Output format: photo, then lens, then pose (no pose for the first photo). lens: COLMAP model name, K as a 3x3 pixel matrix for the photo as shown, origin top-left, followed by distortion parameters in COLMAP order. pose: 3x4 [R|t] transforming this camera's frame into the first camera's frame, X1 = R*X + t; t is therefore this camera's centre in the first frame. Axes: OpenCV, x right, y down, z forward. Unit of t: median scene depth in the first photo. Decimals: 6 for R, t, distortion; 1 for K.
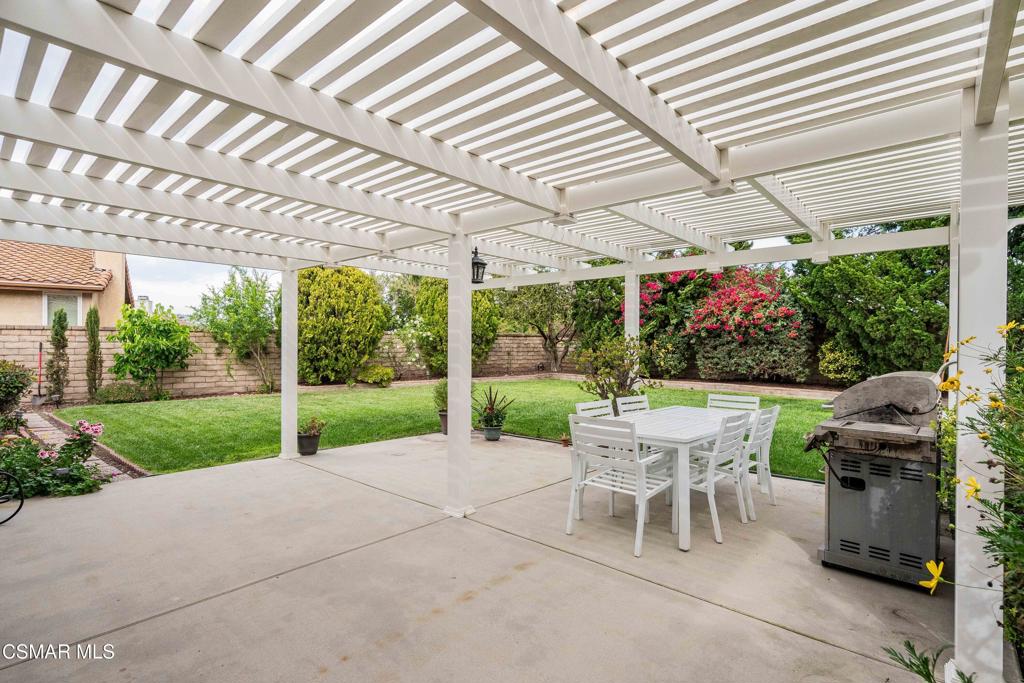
lens RADIAL K [[465.6, 0, 510.4], [0, 465.6, 341.0], [0, 0, 1]] dist [0.001049, 0.000579]
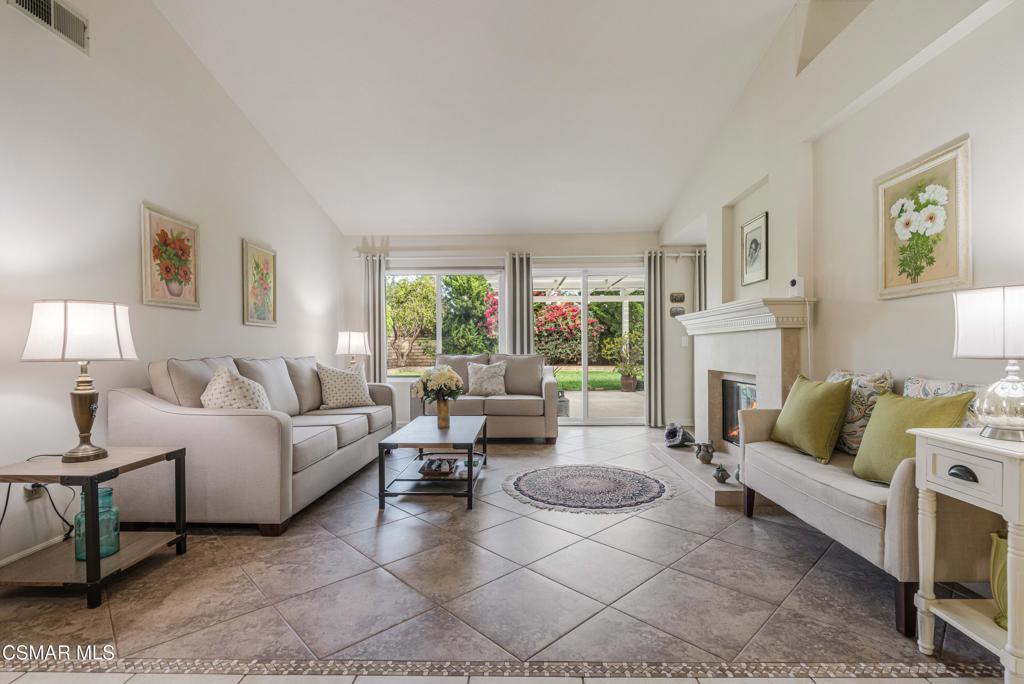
lens RADIAL K [[474.7, 0, 515.0], [0, 474.7, 350.2], [0, 0, 1]] dist [-0.003962, -0.000177]
pose [[0.741722, -0.014113, 0.670558, -0.796750], [0.009083, 0.999898, 0.010997, 0.023678], [-0.670645, -0.002066, 0.741775, -0.110344]]
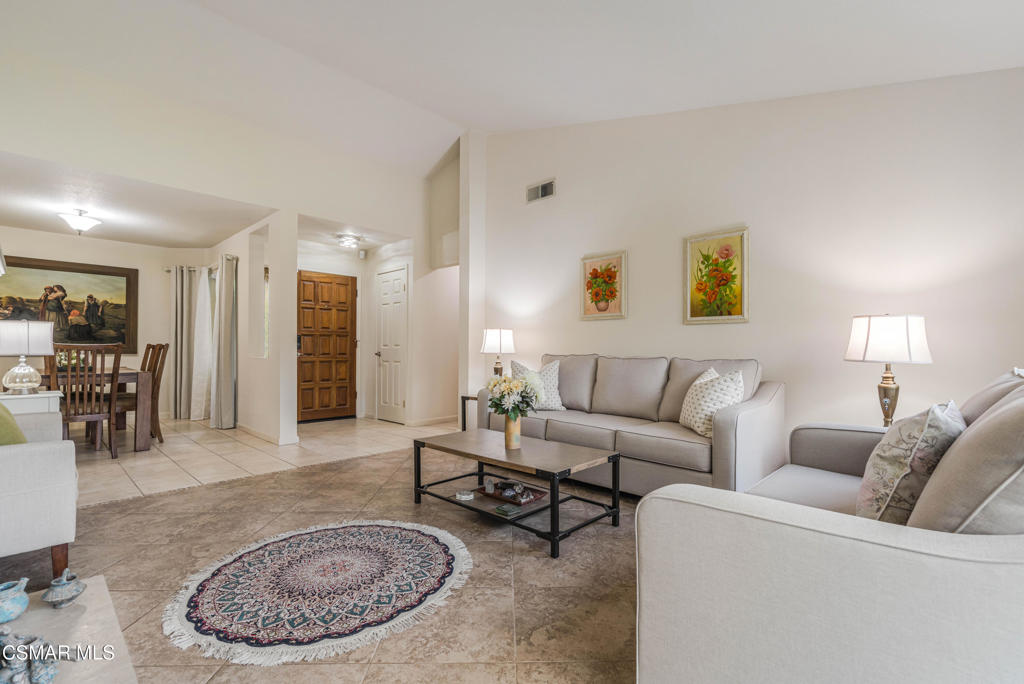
lens RADIAL K [[464.4, 0, 514.3], [0, 464.4, 345.4], [0, 0, 1]] dist [0.001348, 0.000553]
pose [[-0.011562, -0.014131, -0.999833, -0.352126], [0.000569, 0.999900, -0.014138, 0.027267], [0.999933, -0.000732, -0.011553, 0.172147]]
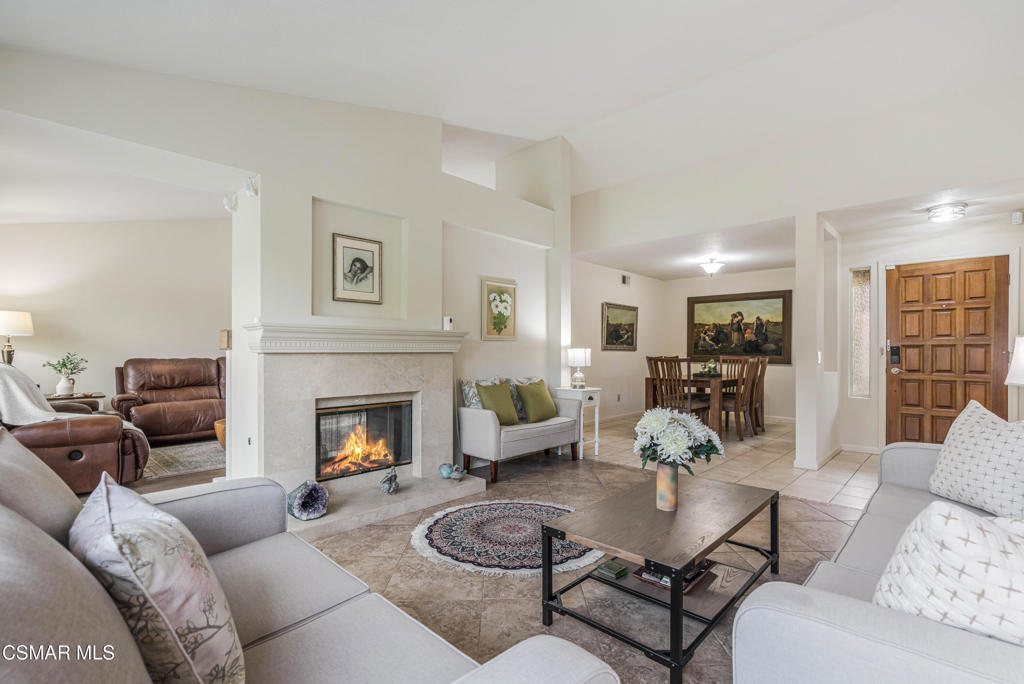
lens RADIAL K [[468.7, 0, 515.0], [0, 468.7, 345.9], [0, 0, 1]] dist [-0.001592, 0.000689]
pose [[-0.999932, -0.007720, 0.008767, -0.549686], [-0.007844, 0.999868, -0.014224, 0.015243], [-0.008656, -0.014291, -0.999860, 0.368392]]
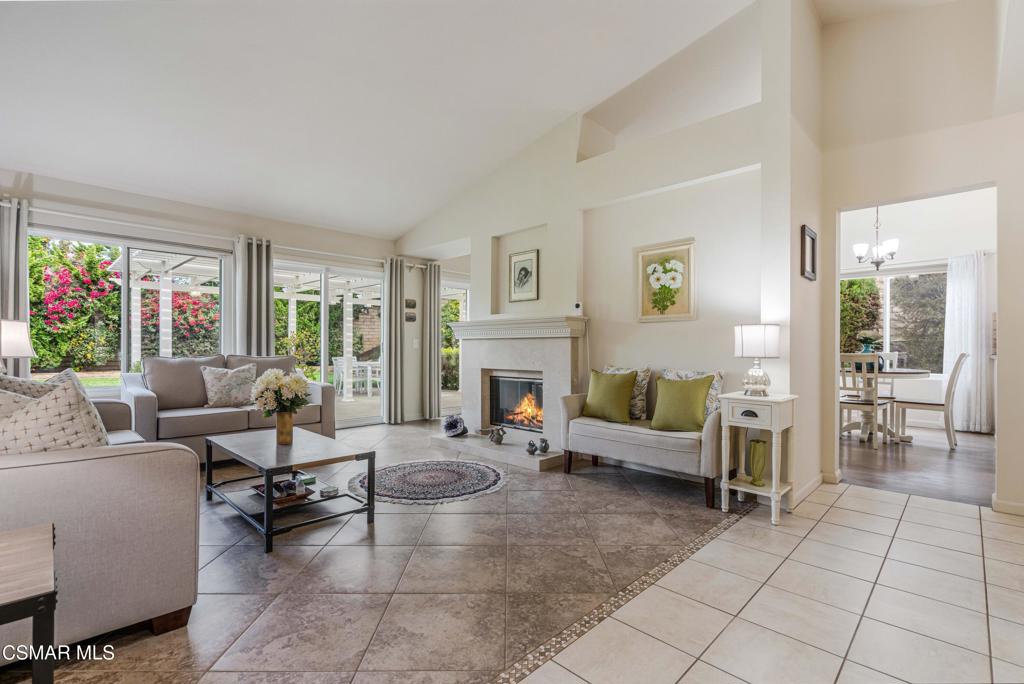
lens RADIAL K [[468.7, 0, 515.0], [0, 468.7, 345.9], [0, 0, 1]] dist [-0.001592, 0.000689]
pose [[0.020526, -0.001742, 0.999788, -0.883459], [-0.005949, 0.999981, 0.001864, 0.022151], [-0.999772, -0.005986, 0.020516, 0.028573]]
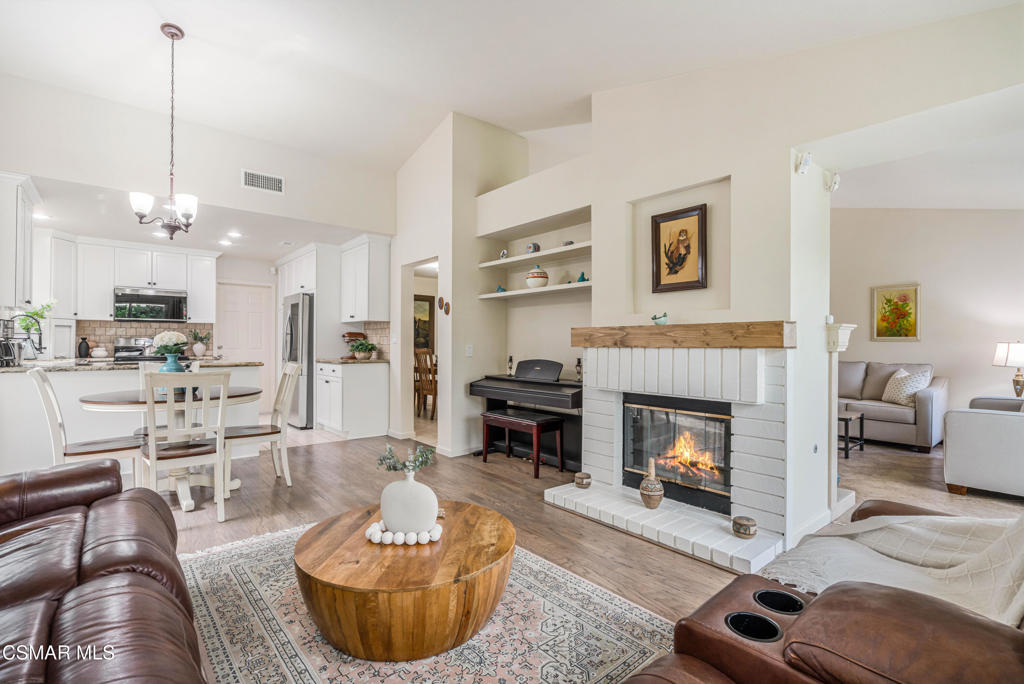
lens RADIAL K [[467.8, 0, 516.8], [0, 467.8, 343.1], [0, 0, 1]] dist [0.000003, 0.000618]
pose [[-0.110567, -0.007024, -0.993844, -0.088106], [-0.002444, 0.999974, -0.006796, 0.013755], [0.993866, 0.001678, -0.110581, -0.071750]]
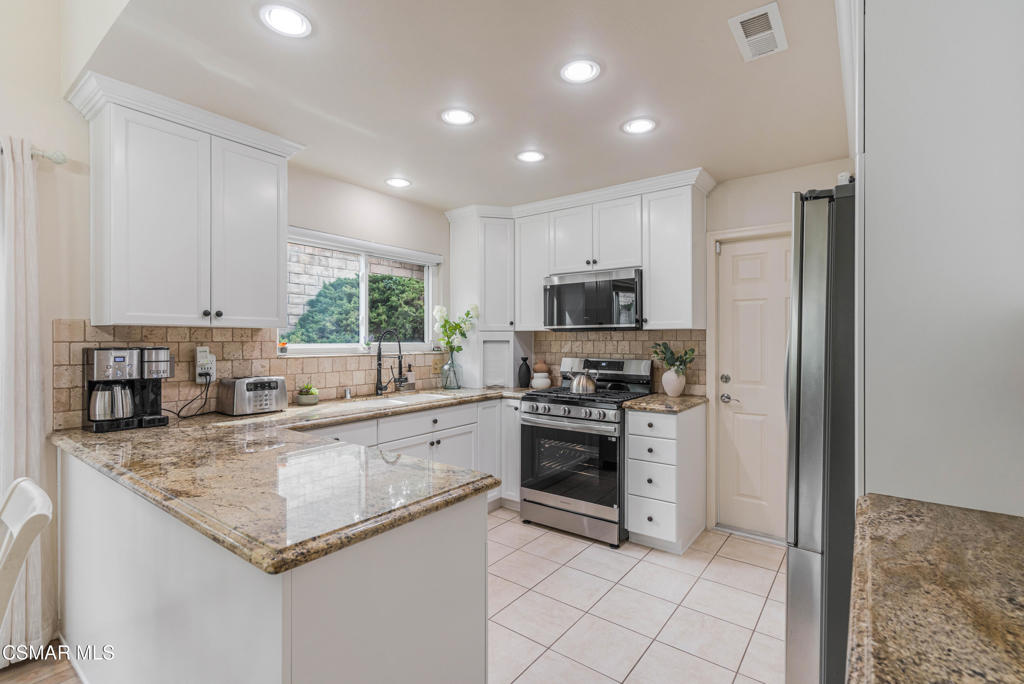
lens RADIAL K [[465.6, 0, 510.4], [0, 465.6, 341.5], [0, 0, 1]] dist [0.001049, 0.000579]
pose [[-0.995045, -0.002999, -0.099378, -0.529534], [-0.003112, 0.999995, 0.000979, -0.008156], [0.099375, 0.001283, -0.995049, -0.271406]]
